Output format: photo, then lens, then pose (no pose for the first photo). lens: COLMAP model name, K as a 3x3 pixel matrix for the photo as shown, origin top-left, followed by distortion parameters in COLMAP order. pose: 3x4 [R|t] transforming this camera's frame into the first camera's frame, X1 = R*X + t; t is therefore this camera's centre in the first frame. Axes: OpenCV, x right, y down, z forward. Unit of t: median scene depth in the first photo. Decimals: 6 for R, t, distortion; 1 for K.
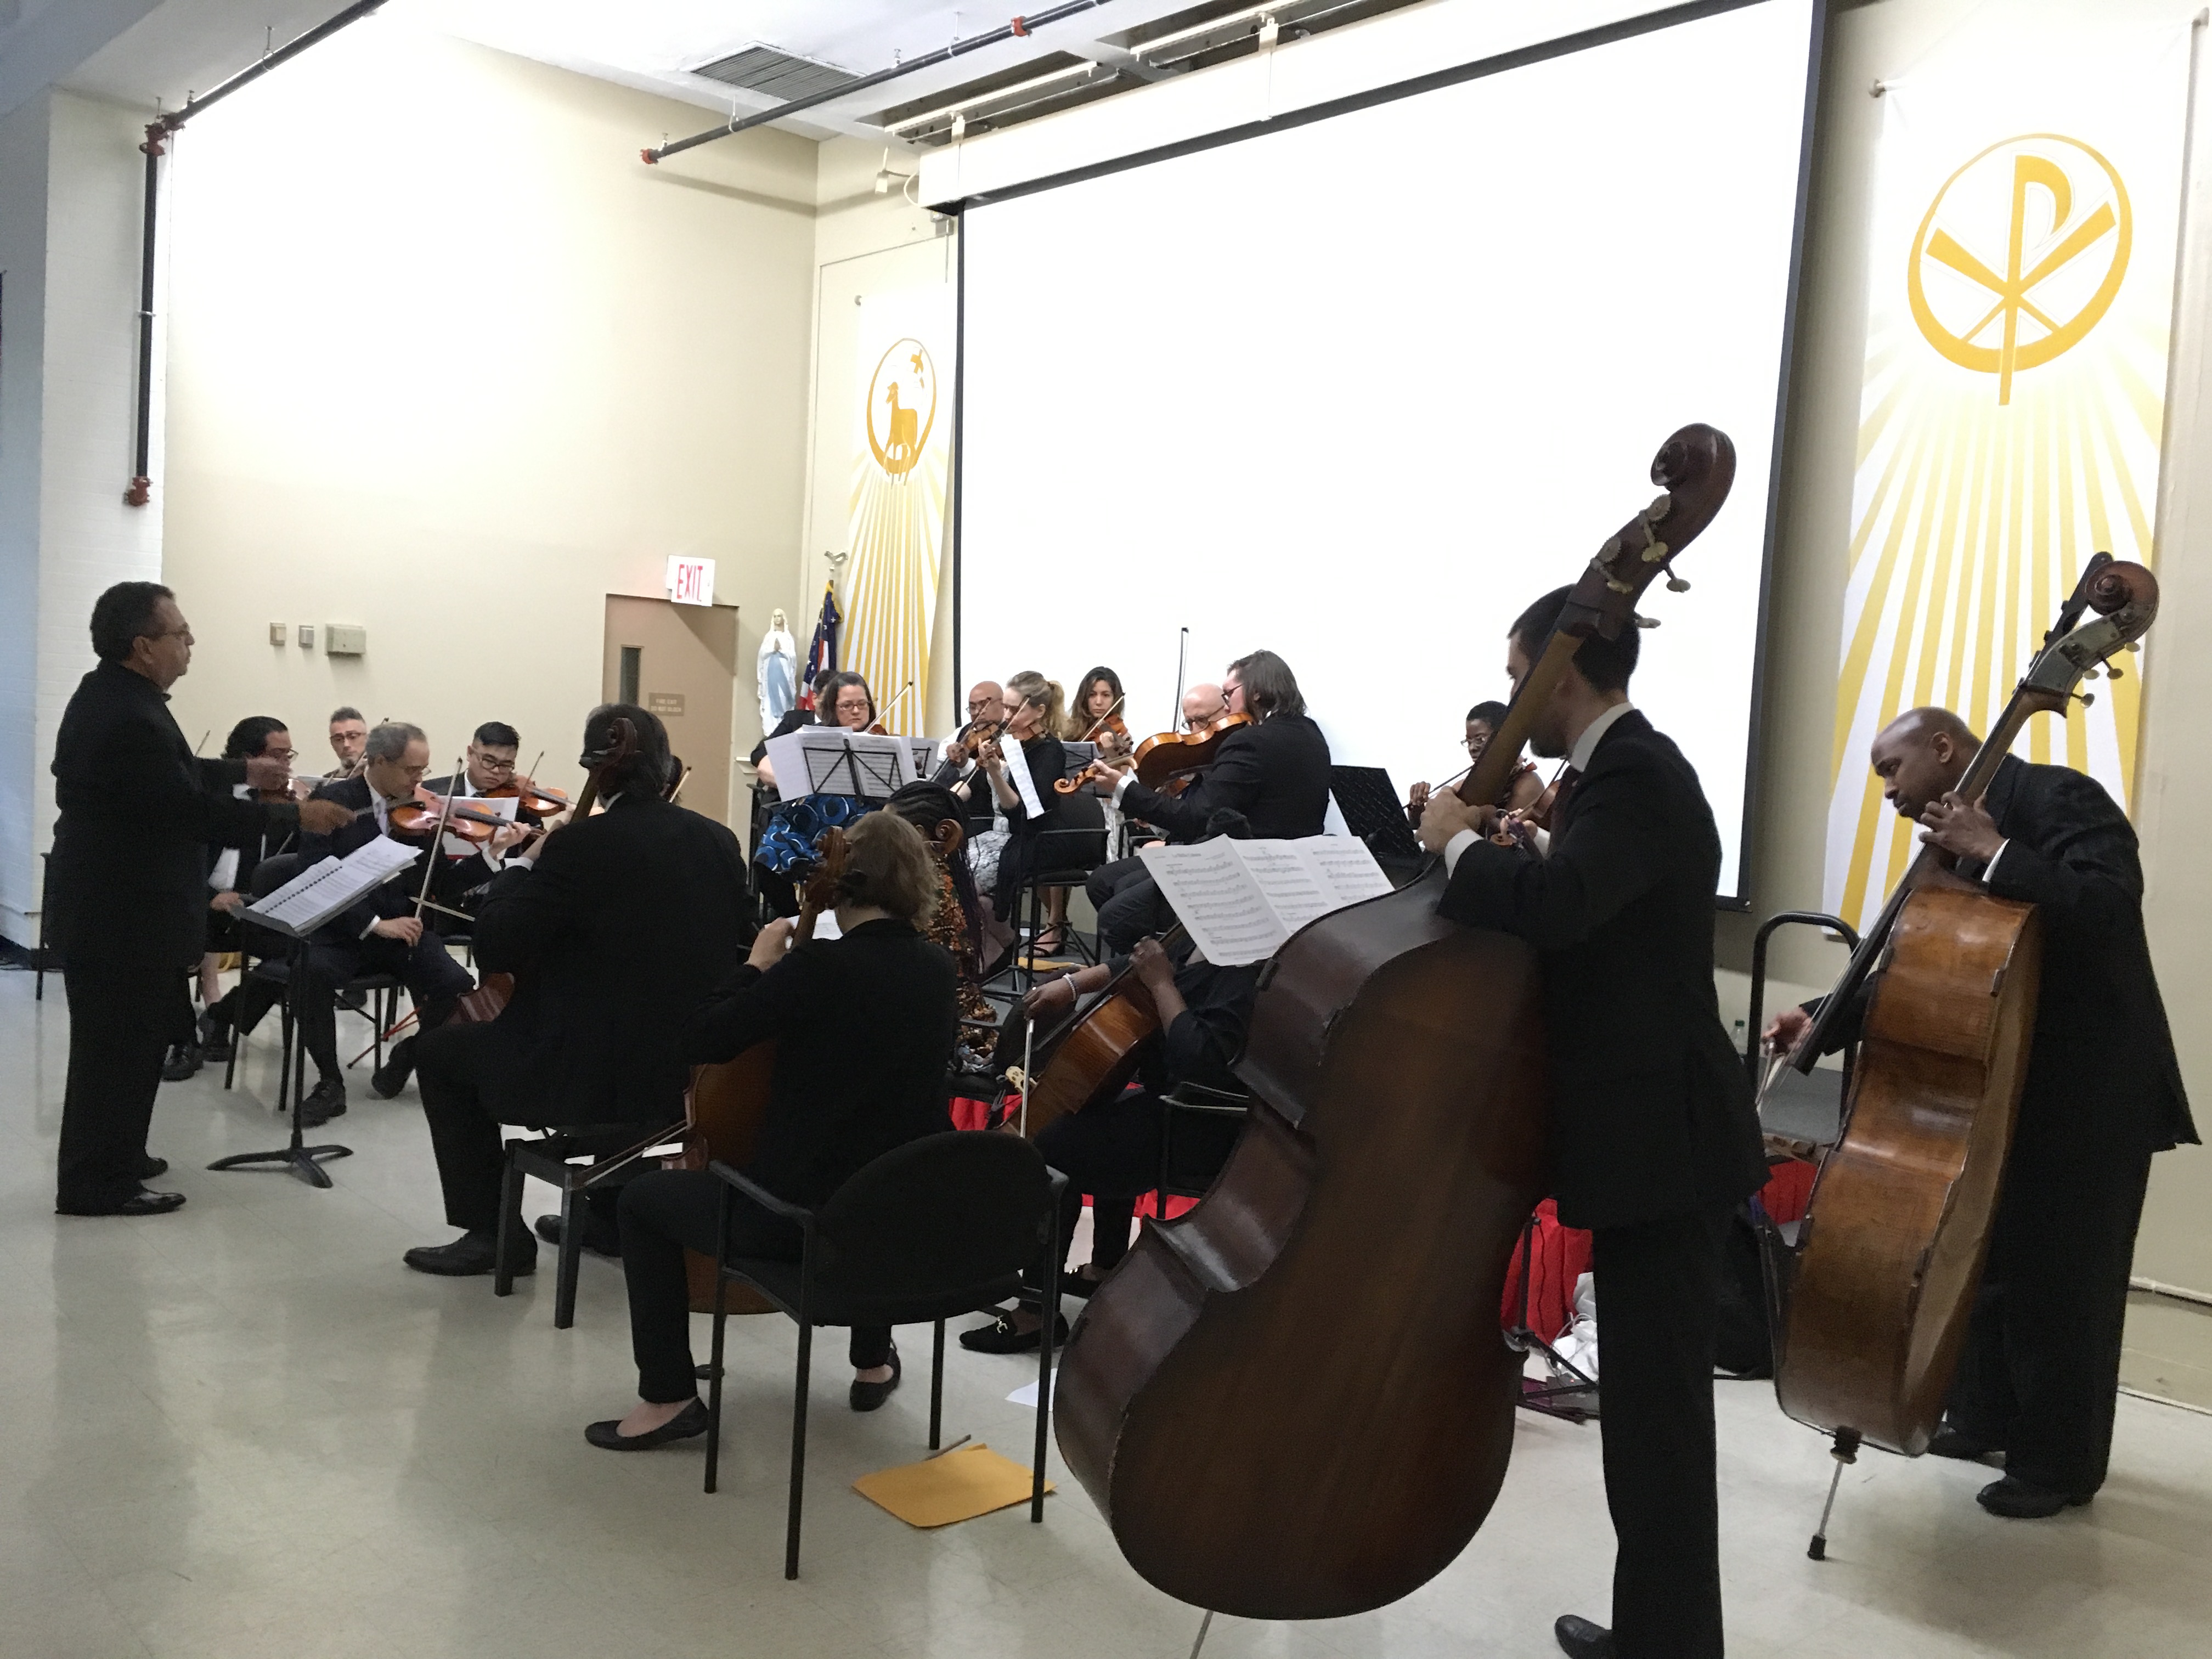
lens RADIAL K [[1903.3, 0, 1100.5], [0, 1903.3, 819.0], [0, 0, 1]] dist [0.005884, -0.001260]
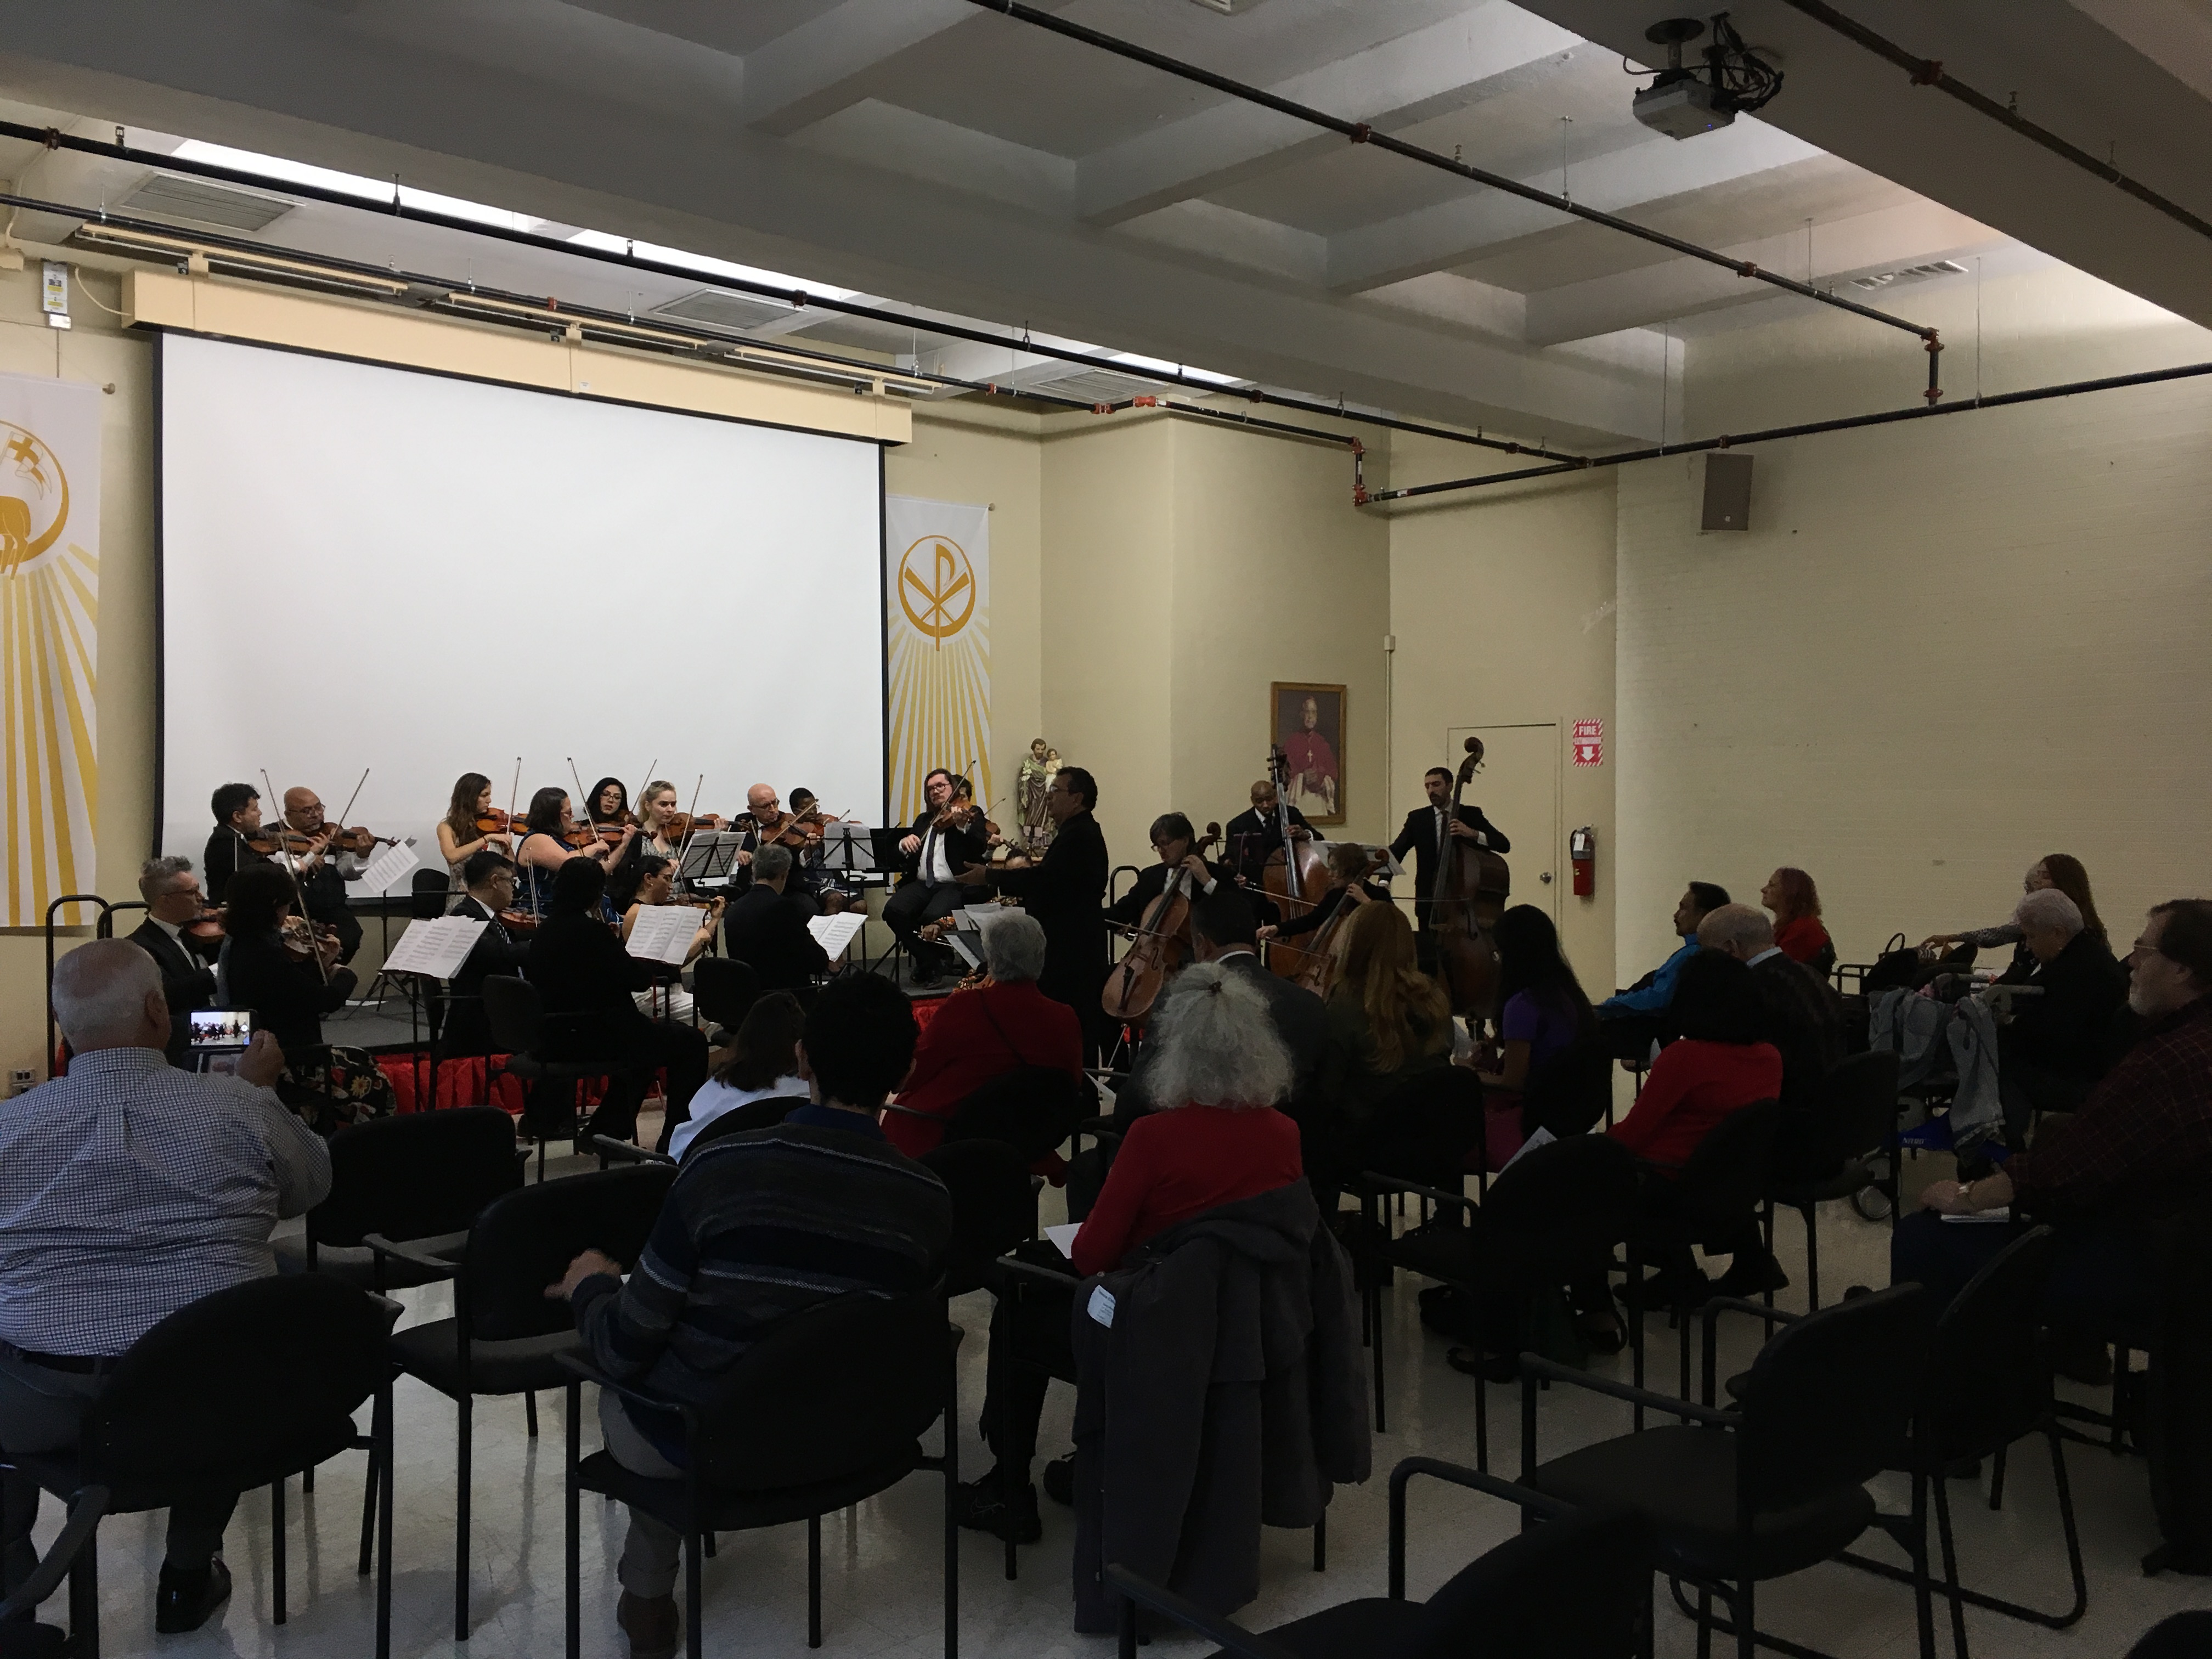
lens RADIAL K [[1903.3, 0, 1104.8], [0, 1903.3, 831.4], [0, 0, 1]] dist [0.005884, -0.001260]
pose [[0.005697, -0.069780, 0.997546, -1.783567], [0.053819, 0.996138, 0.069375, -0.146816], [-0.998534, 0.053292, 0.009431, 0.776031]]
